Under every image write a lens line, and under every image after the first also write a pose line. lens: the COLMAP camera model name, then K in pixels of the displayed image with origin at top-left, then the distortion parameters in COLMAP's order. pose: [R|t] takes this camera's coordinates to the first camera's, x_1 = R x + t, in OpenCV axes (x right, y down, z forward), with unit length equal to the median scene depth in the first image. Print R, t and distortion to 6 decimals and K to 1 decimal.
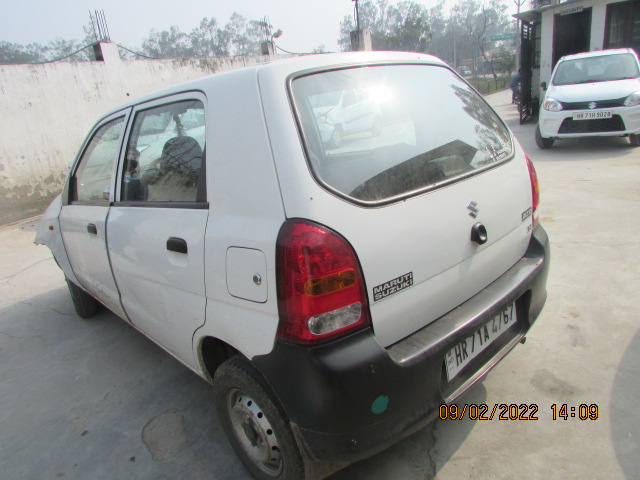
lens RADIAL K [[455.2, 0, 320.0], [0, 455.2, 240.0], [0, 0, 1]] dist [-0.027499, -0.003384]
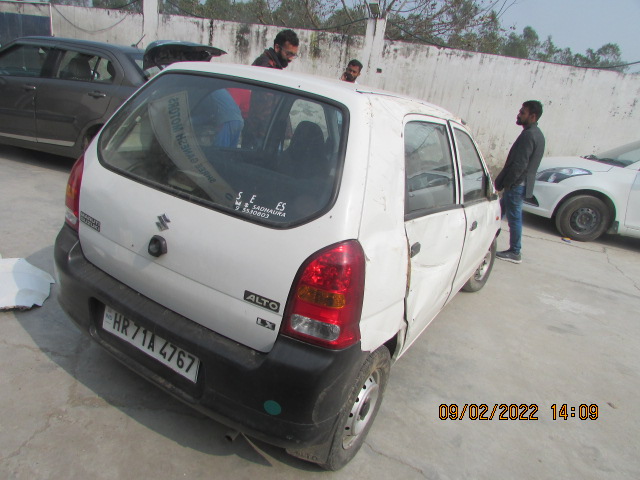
lens RADIAL K [[455.2, 0, 320.0], [0, 455.2, 240.0], [0, 0, 1]] dist [-0.027499, -0.003384]
pose [[0.266716, 0.450082, -0.852226, 1.180034], [-0.455064, 0.838292, 0.300305, -0.448638], [0.849576, 0.307721, 0.428402, 0.777237]]
